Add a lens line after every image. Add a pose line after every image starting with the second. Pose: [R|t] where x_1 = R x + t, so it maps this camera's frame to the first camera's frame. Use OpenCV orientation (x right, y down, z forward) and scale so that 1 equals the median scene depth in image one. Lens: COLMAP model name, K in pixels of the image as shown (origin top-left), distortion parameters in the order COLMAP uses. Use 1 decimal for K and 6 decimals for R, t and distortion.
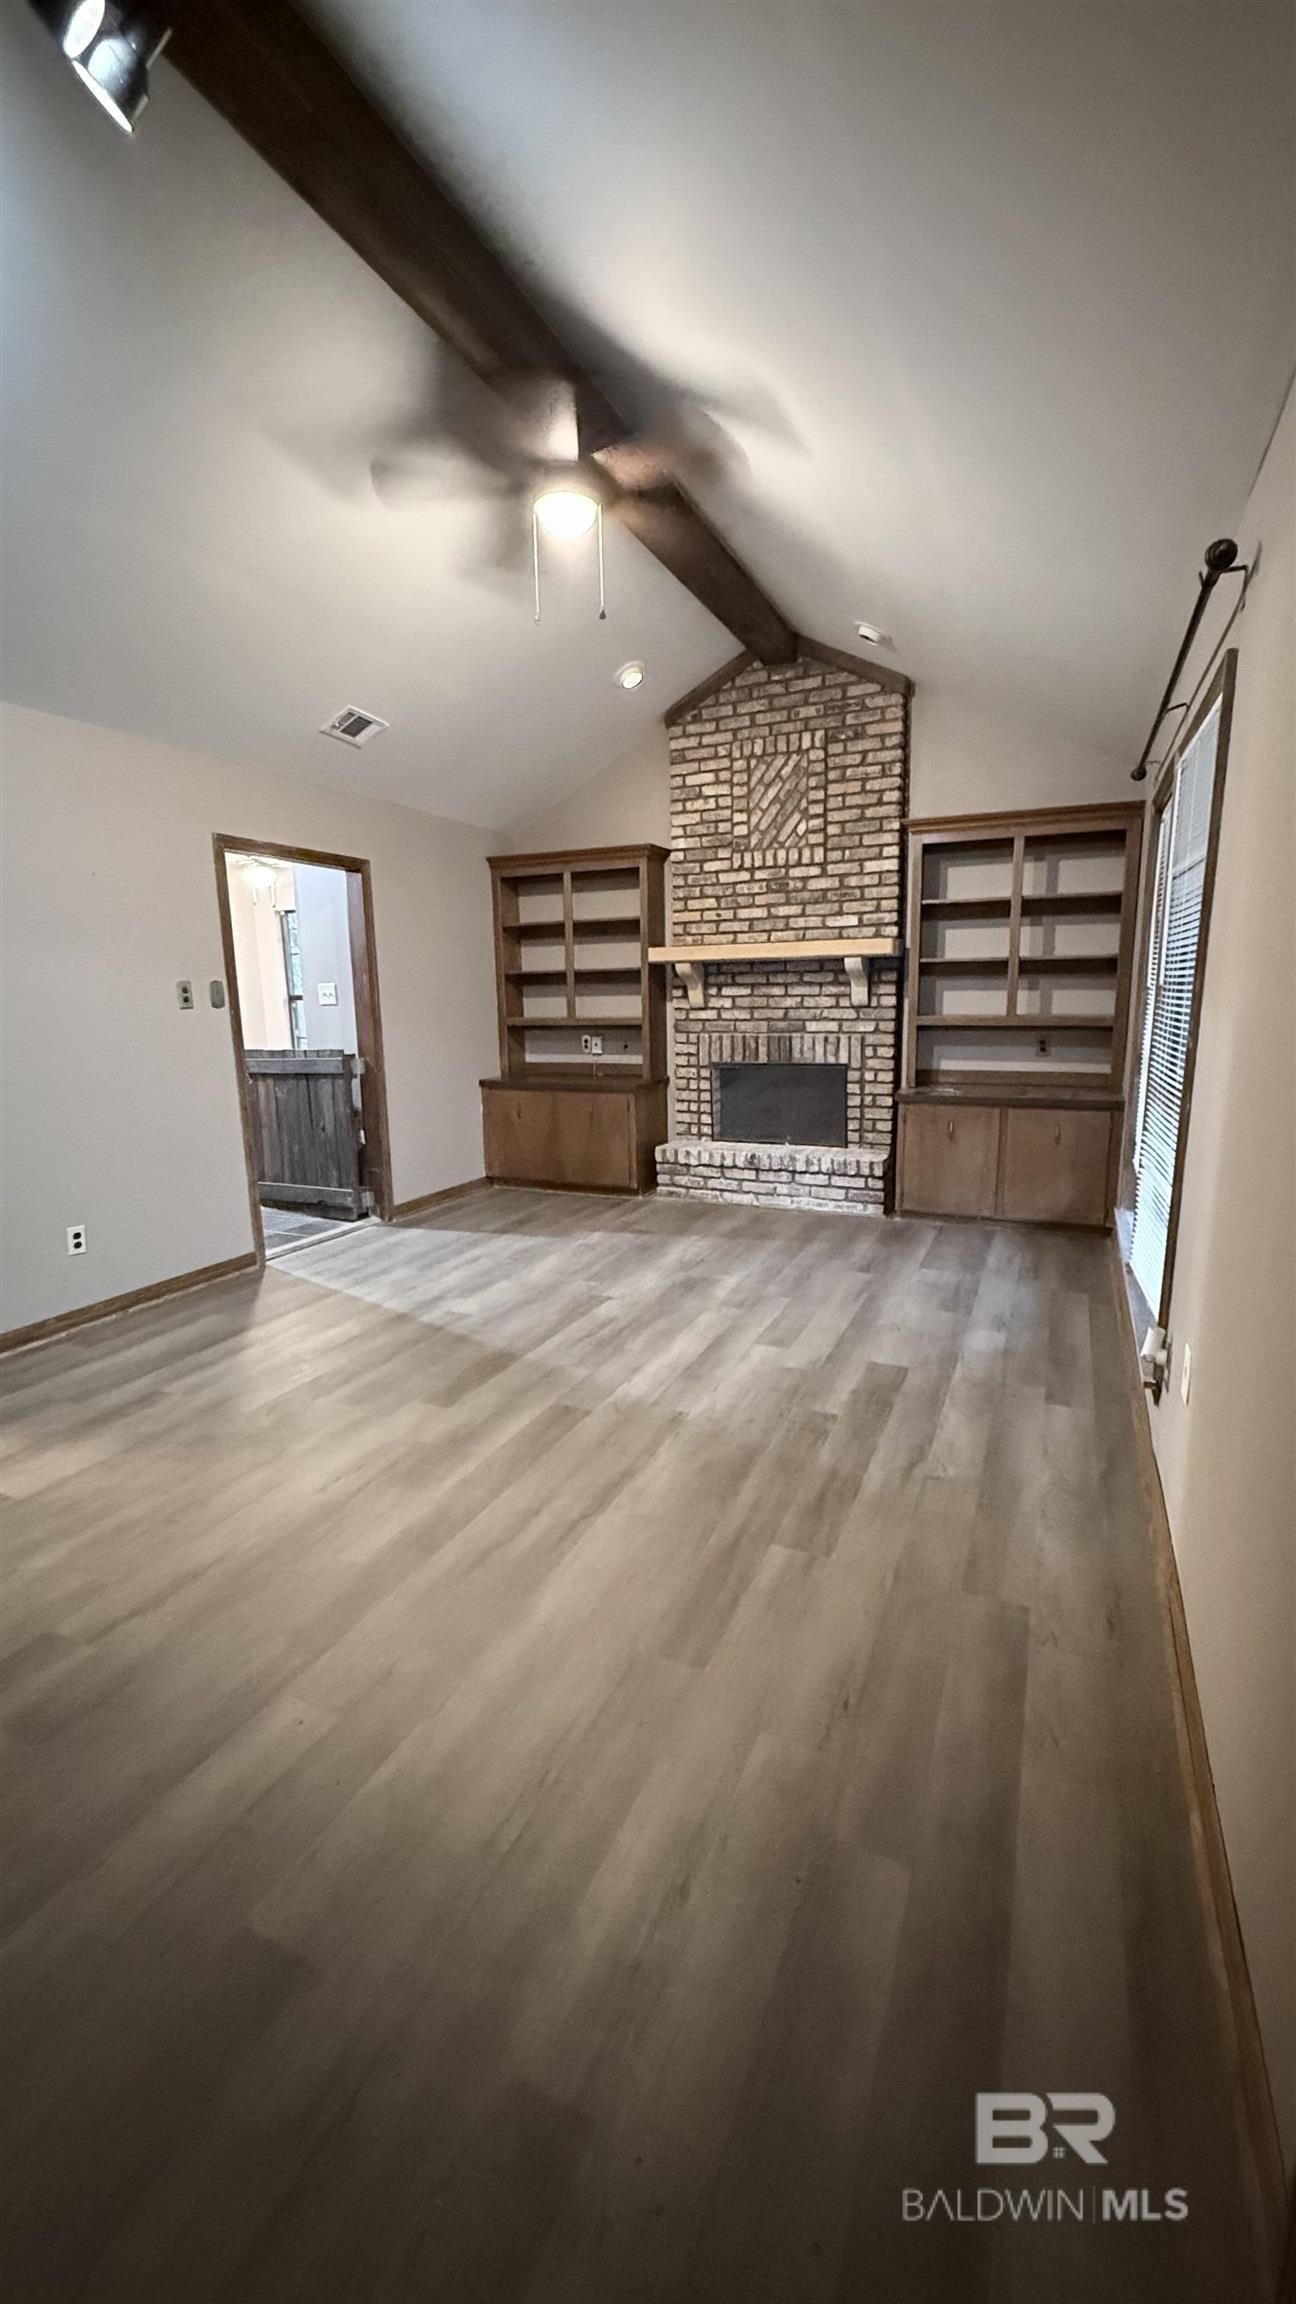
lens RADIAL K [[911.4, 0, 646.3], [0, 911.4, 1146.1], [0, 0, 1]] dist [-0.002087, -0.000725]
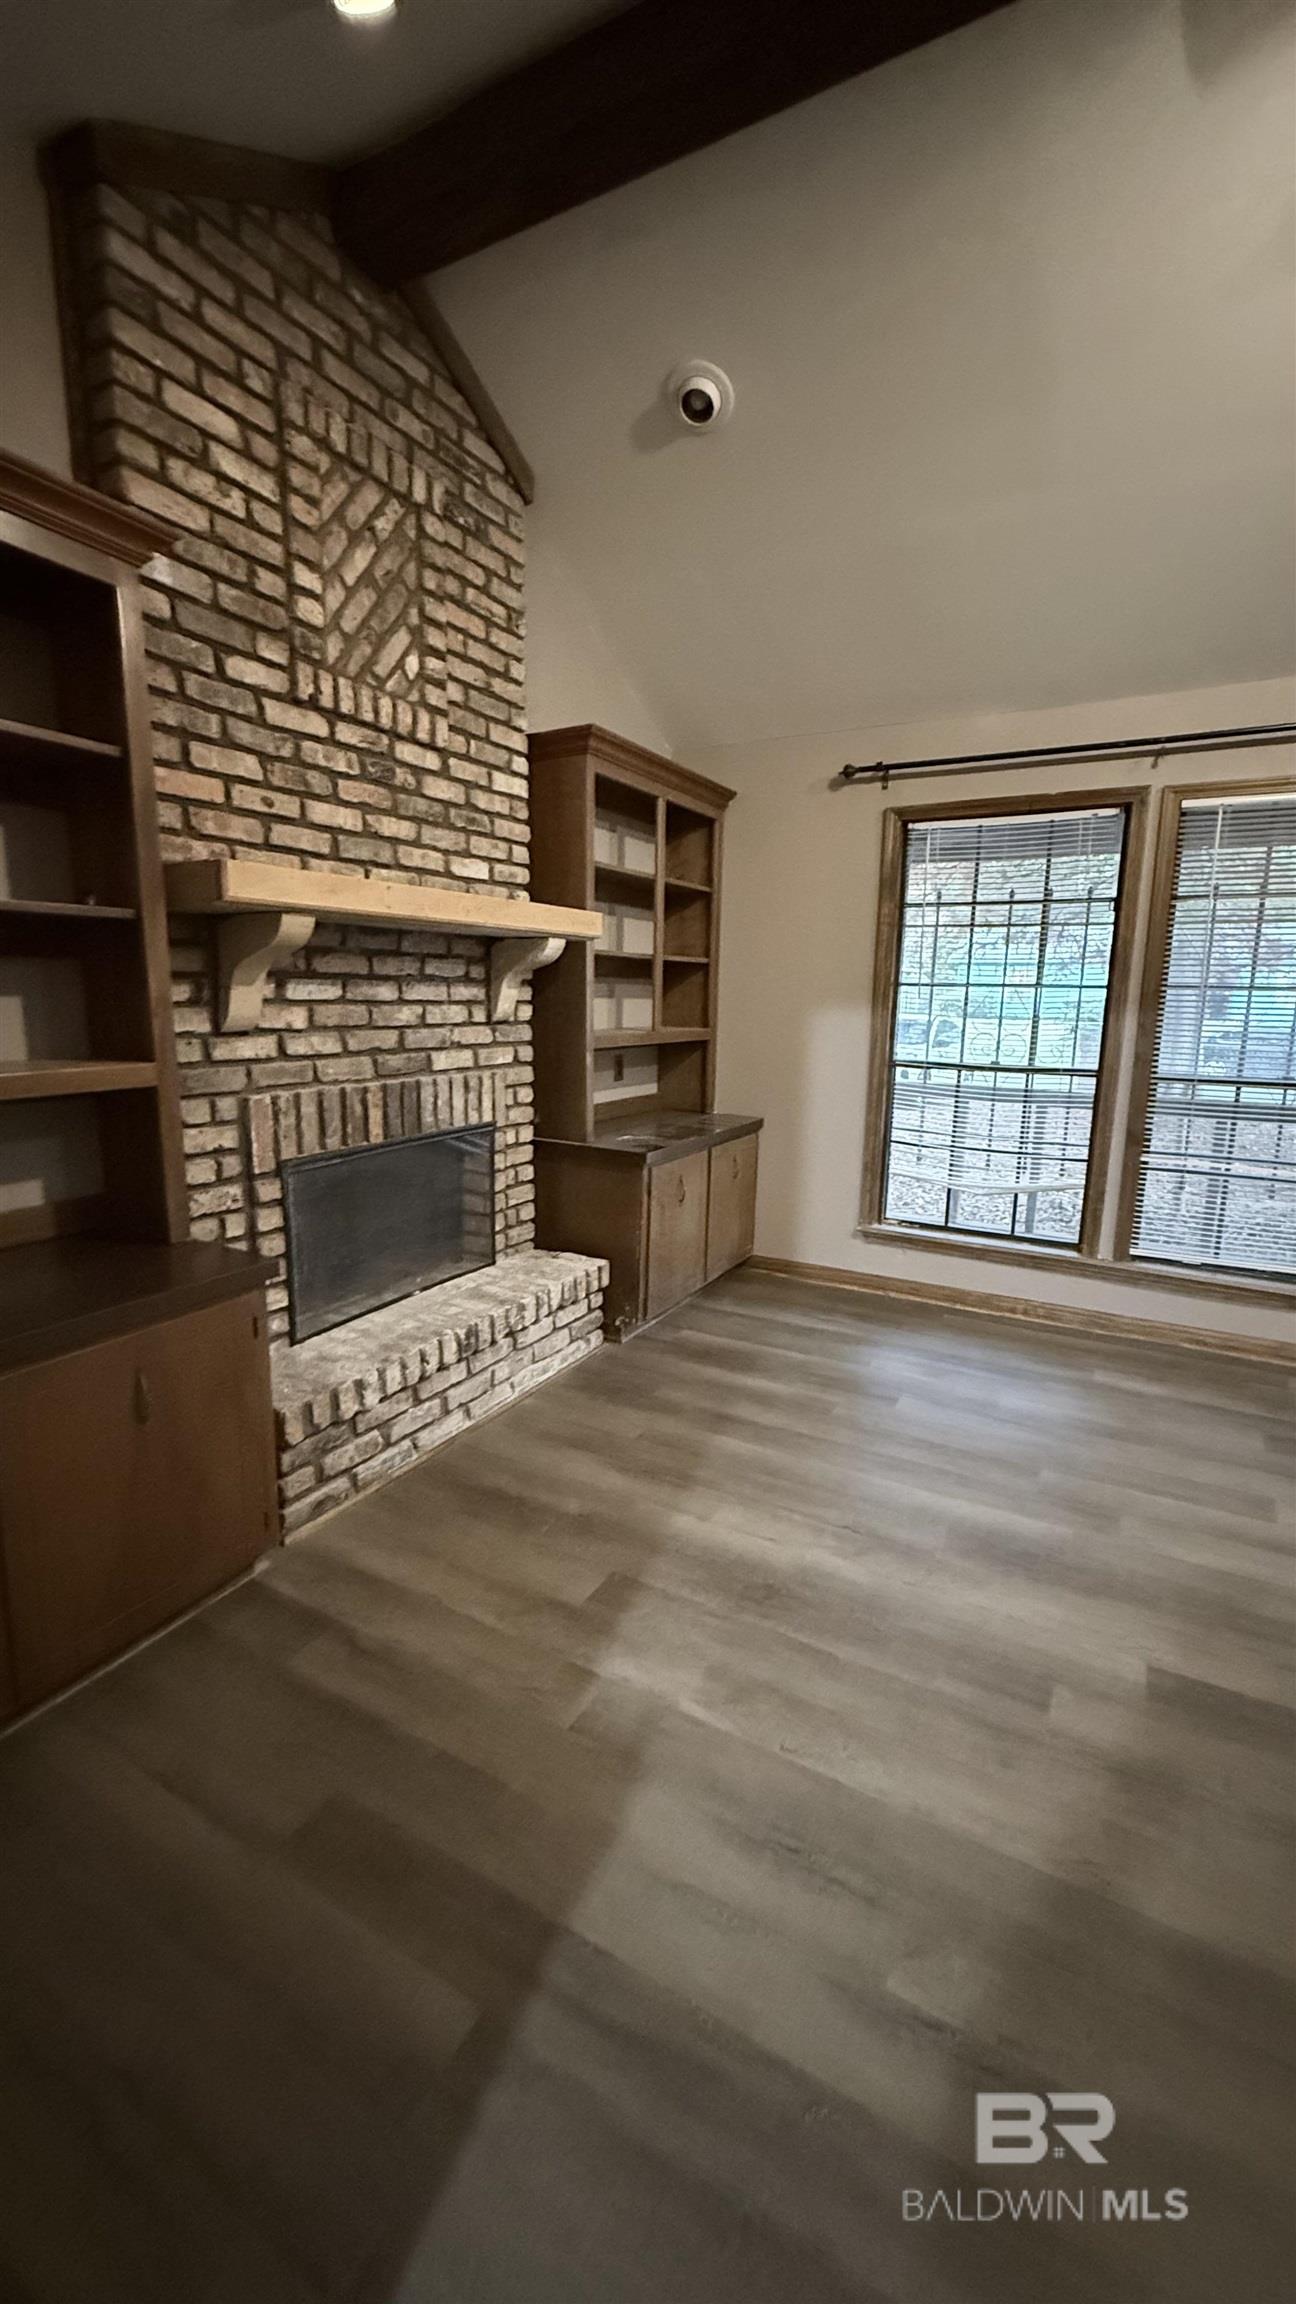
lens RADIAL K [[911.4, 0, 642.9], [0, 911.4, 1149.1], [0, 0, 1]] dist [-0.002087, -0.000725]
pose [[0.091665, -0.152141, 0.984099, -0.346027], [0.154085, 0.978524, 0.136926, -0.139820], [-0.983796, 0.139084, 0.113139, 0.857521]]
